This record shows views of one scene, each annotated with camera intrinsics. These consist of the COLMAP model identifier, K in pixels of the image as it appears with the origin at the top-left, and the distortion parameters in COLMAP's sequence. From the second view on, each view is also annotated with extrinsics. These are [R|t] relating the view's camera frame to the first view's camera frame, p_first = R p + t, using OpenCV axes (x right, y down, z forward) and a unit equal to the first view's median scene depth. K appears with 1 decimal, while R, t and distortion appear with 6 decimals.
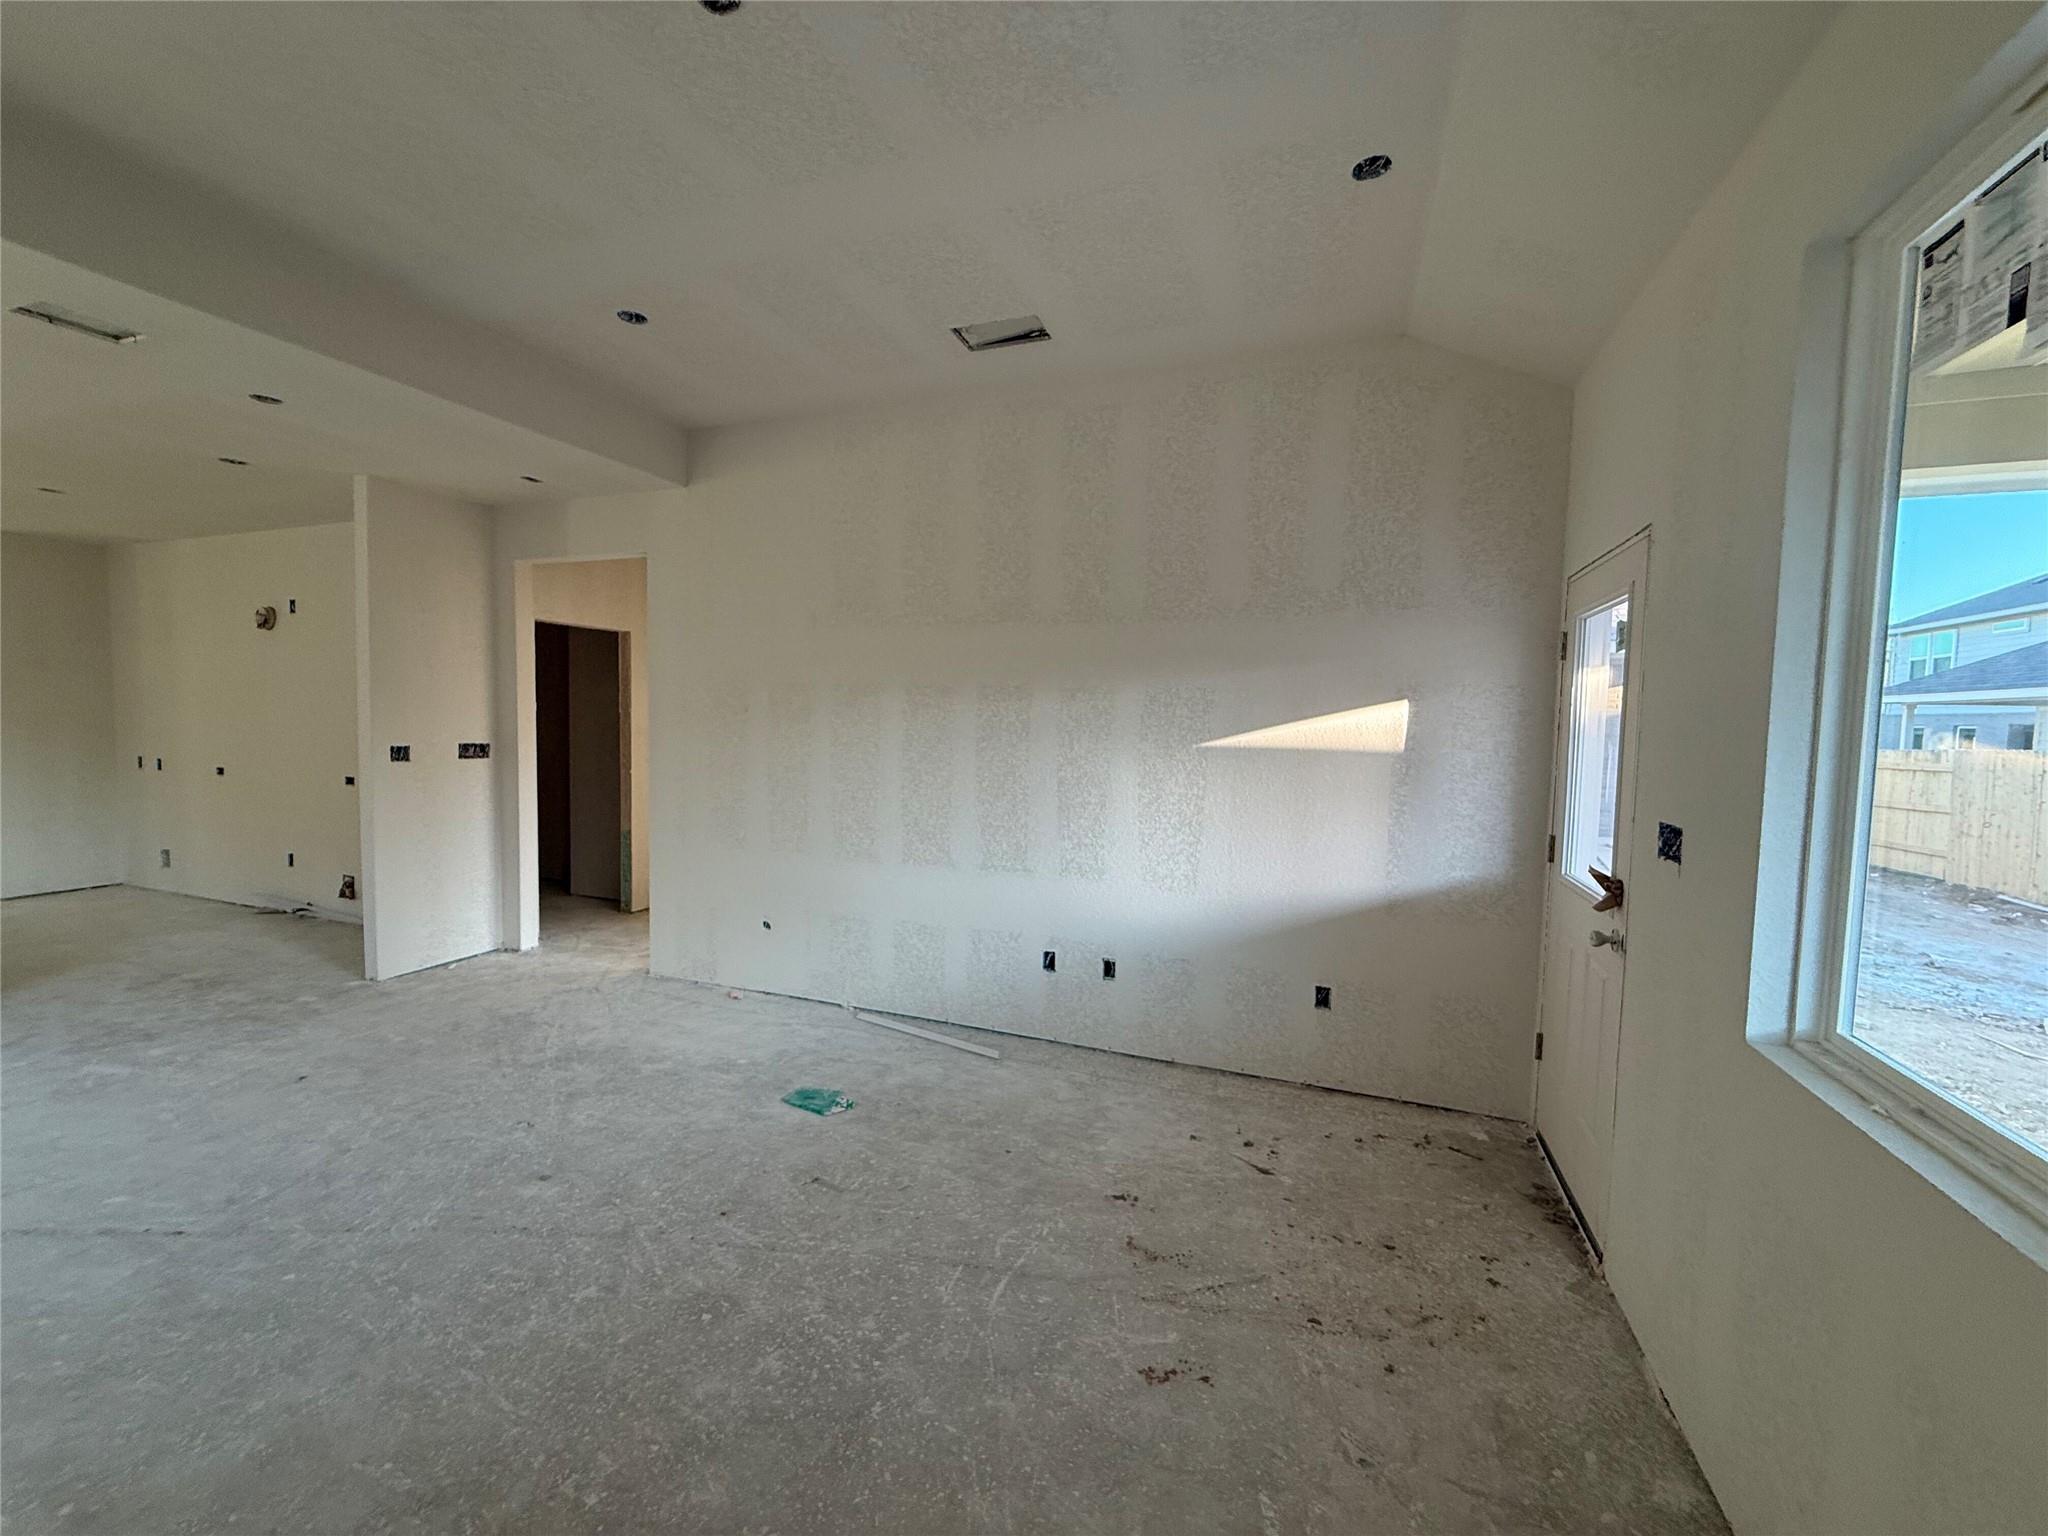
lens RADIAL K [[819.0, 0, 1019.2], [0, 819.0, 766.2], [0, 0, 1]] dist [0.000888, -0.000036]
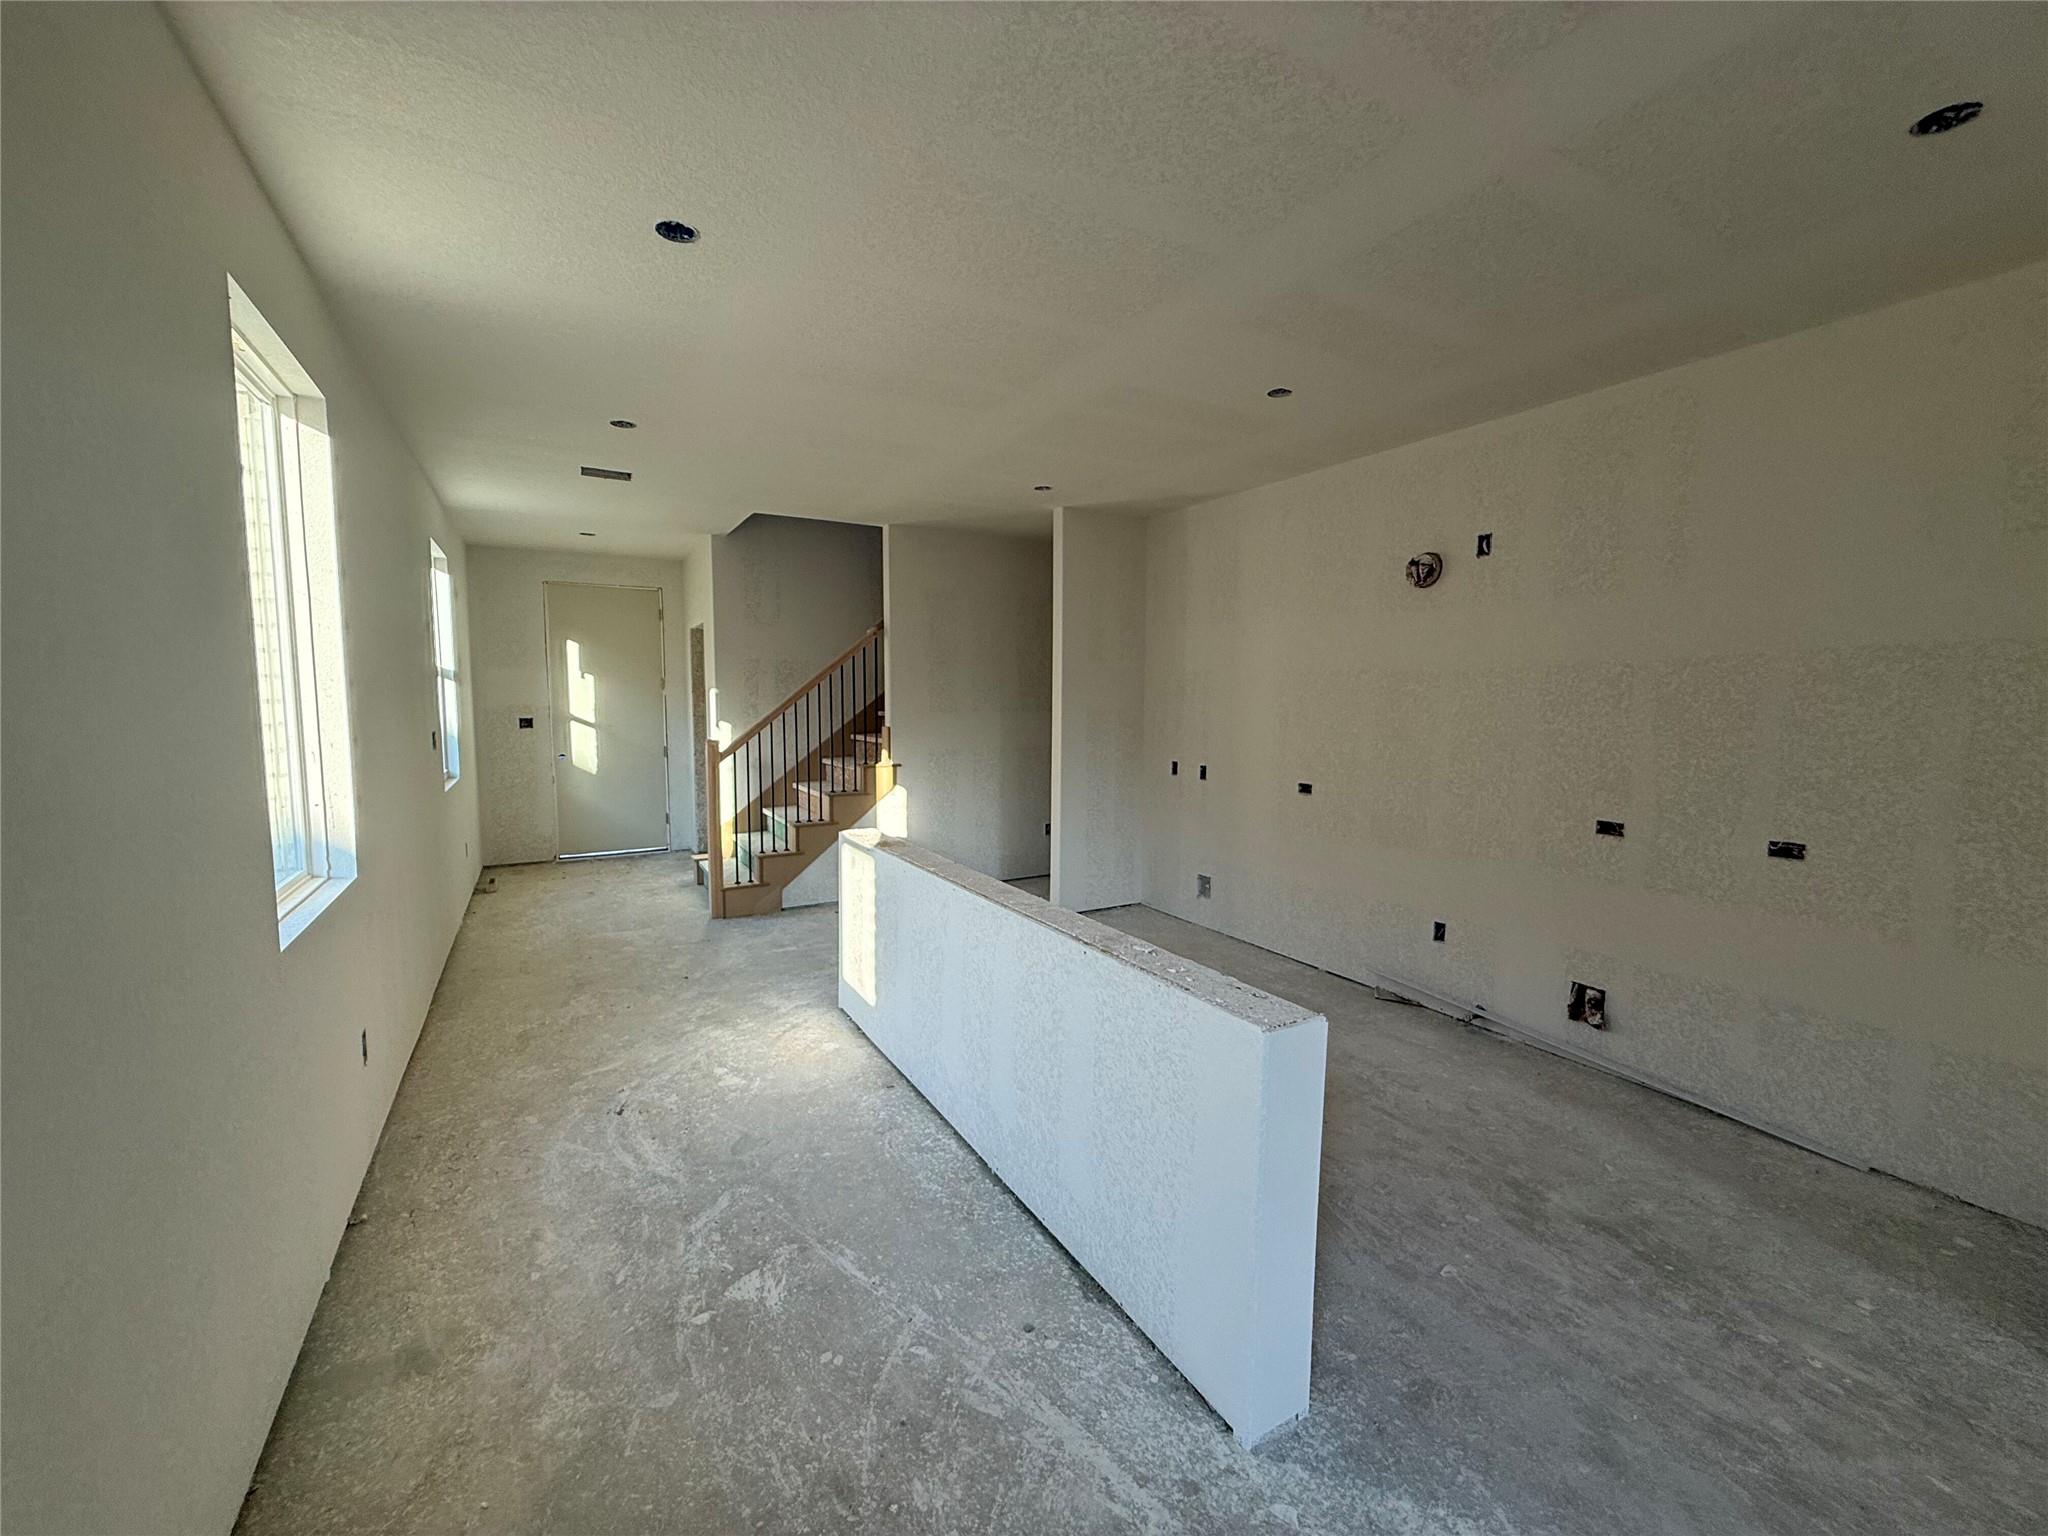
lens RADIAL K [[813.8, 0, 1016.8], [0, 813.8, 767.0], [0, 0, 1]] dist [0.000947, 0.000065]
pose [[0.775315, 0.040479, -0.630276, -1.200992], [-0.025690, 0.999139, 0.032567, -0.052536], [0.631052, -0.009058, 0.775688, 0.436427]]
